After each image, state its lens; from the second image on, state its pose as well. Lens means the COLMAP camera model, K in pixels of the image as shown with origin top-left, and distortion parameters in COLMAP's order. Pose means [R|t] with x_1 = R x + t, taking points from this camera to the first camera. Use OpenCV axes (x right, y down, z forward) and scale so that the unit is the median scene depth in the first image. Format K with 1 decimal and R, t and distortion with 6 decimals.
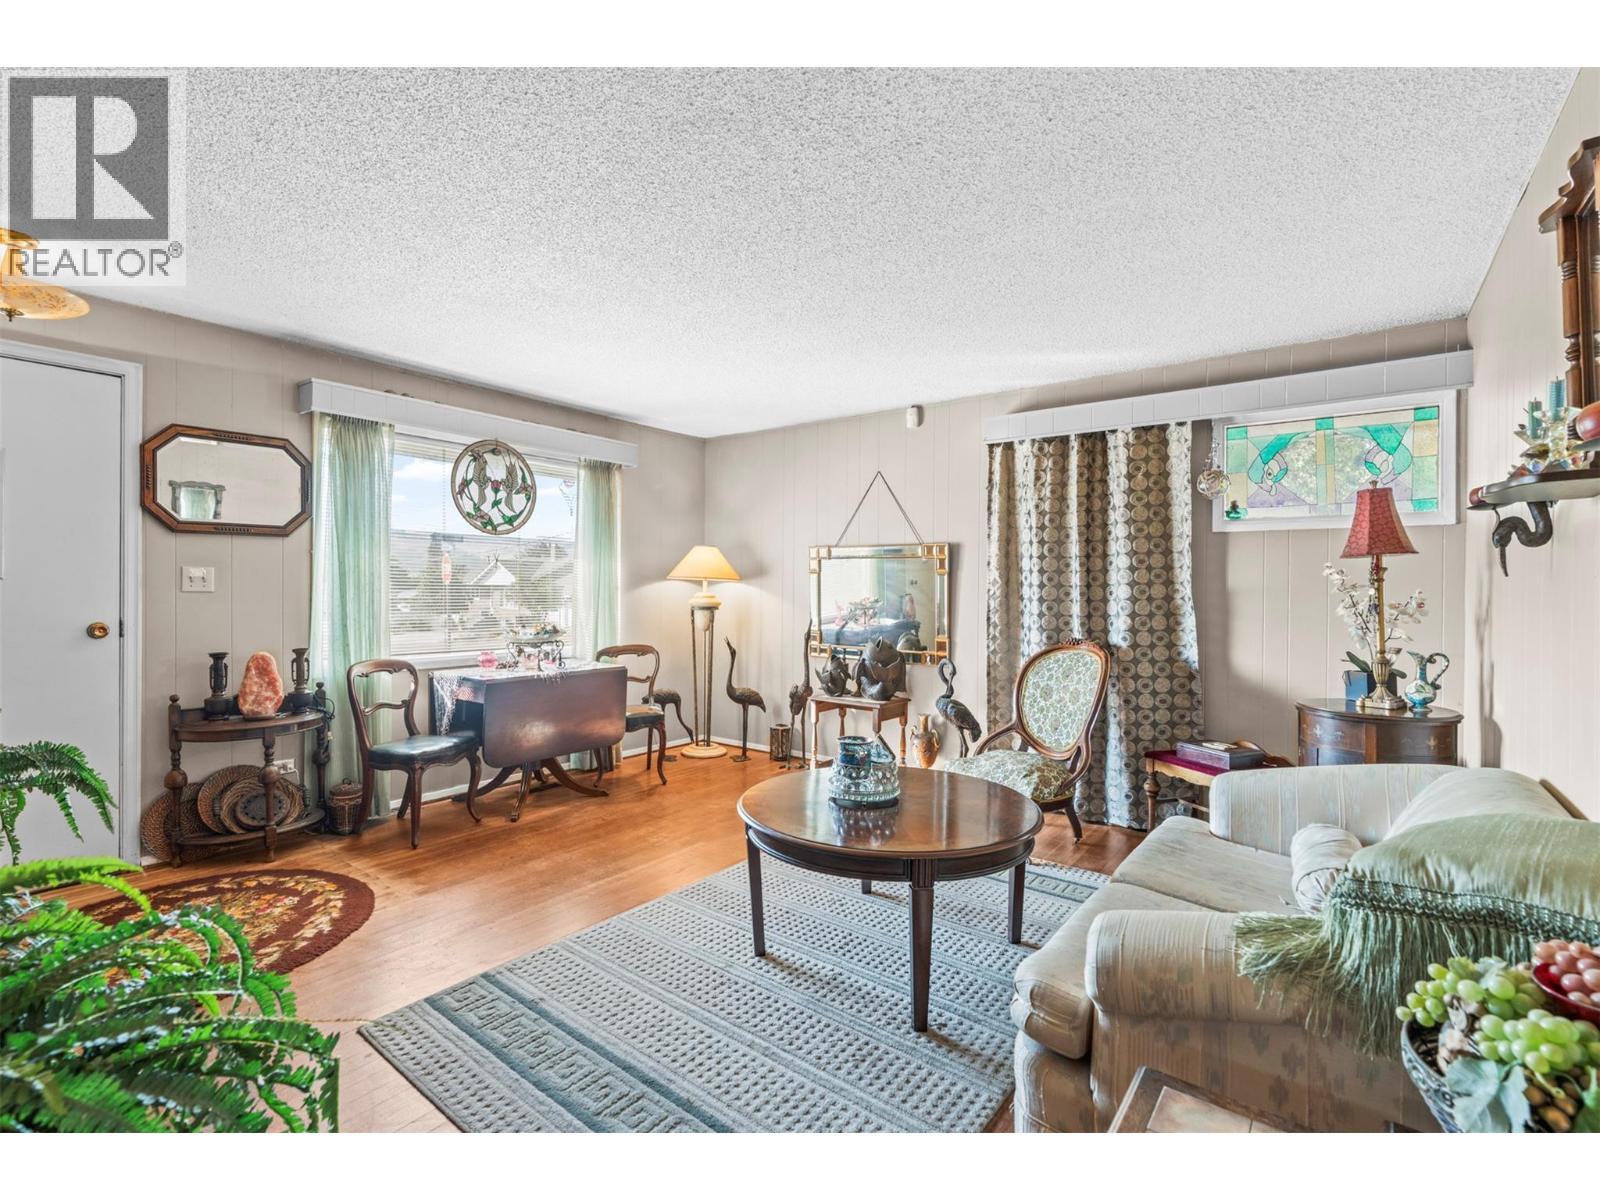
lens RADIAL K [[726.0, 0, 800.2], [0, 726.0, 596.6], [0, 0, 1]] dist [-0.004651, 0.000684]
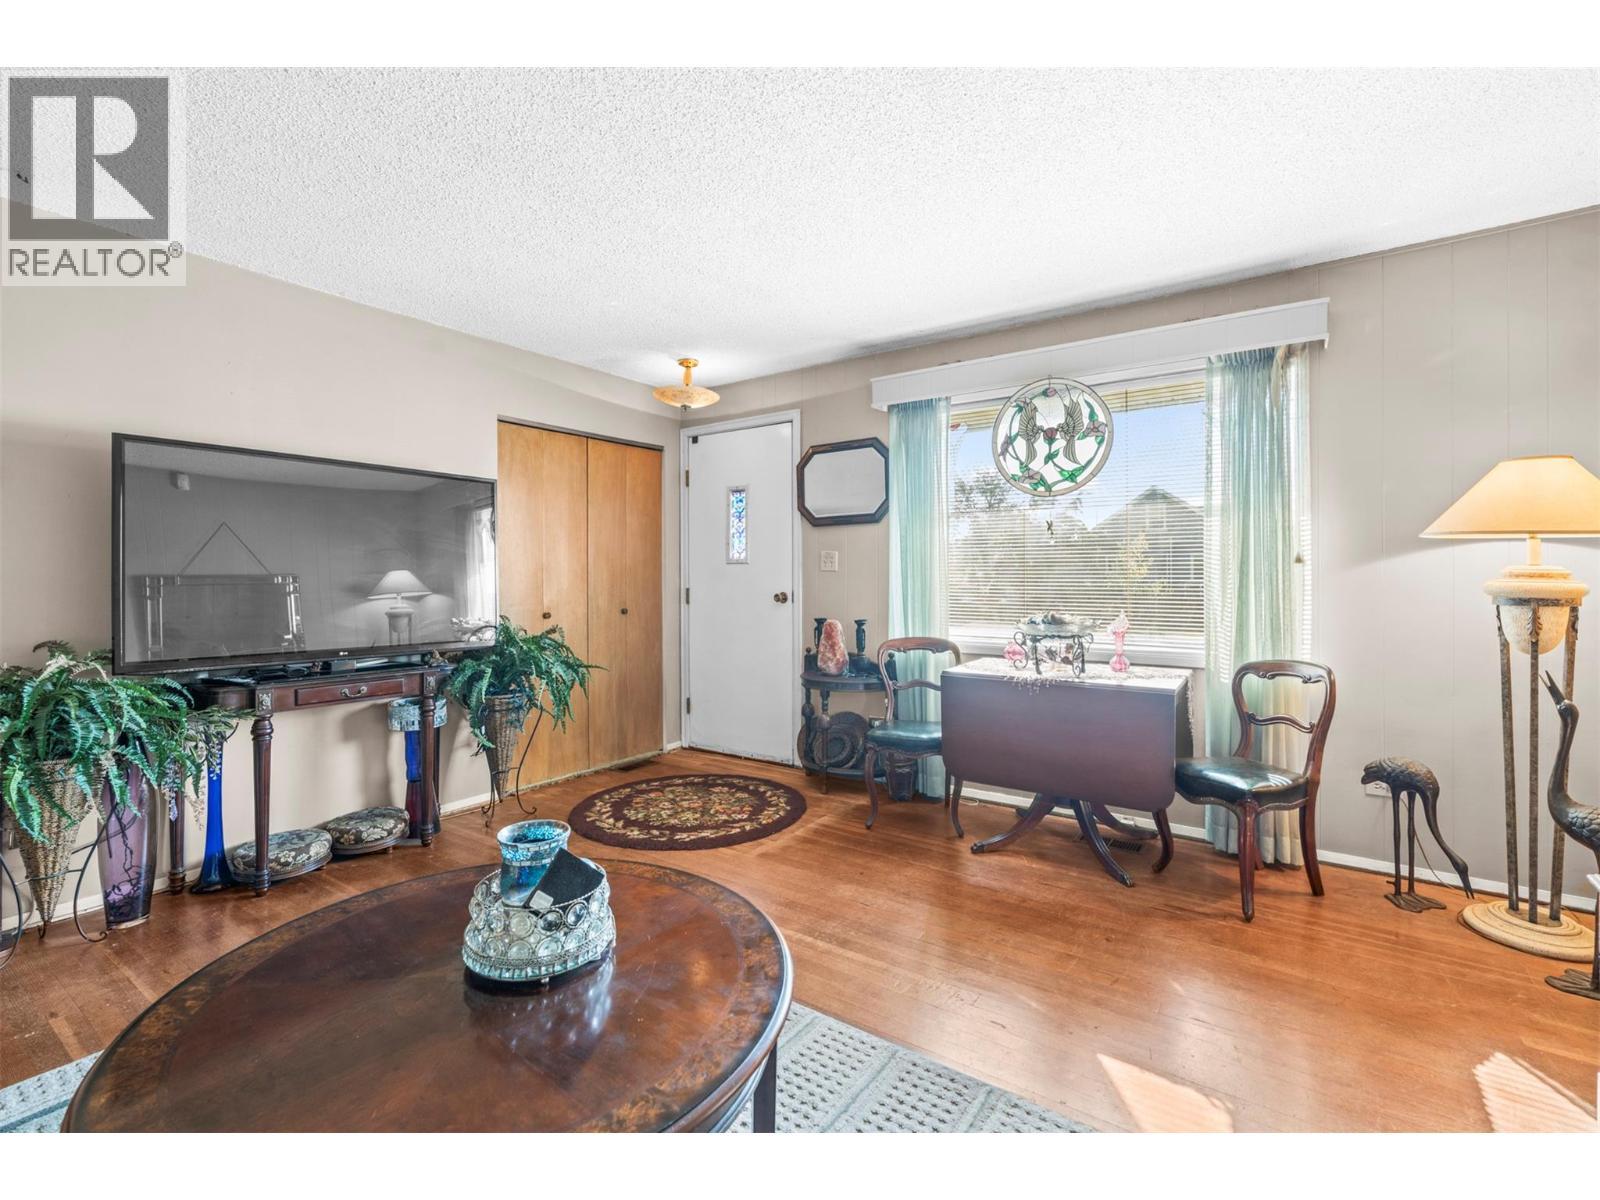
lens RADIAL K [[726.0, 0, 796.0], [0, 726.0, 575.3], [0, 0, 1]] dist [-0.004651, 0.000684]
pose [[0.035375, -0.005861, -0.999357, 0.412461], [-0.005706, 0.999965, -0.006067, 0.008464], [0.999358, 0.005917, 0.035340, 0.785062]]
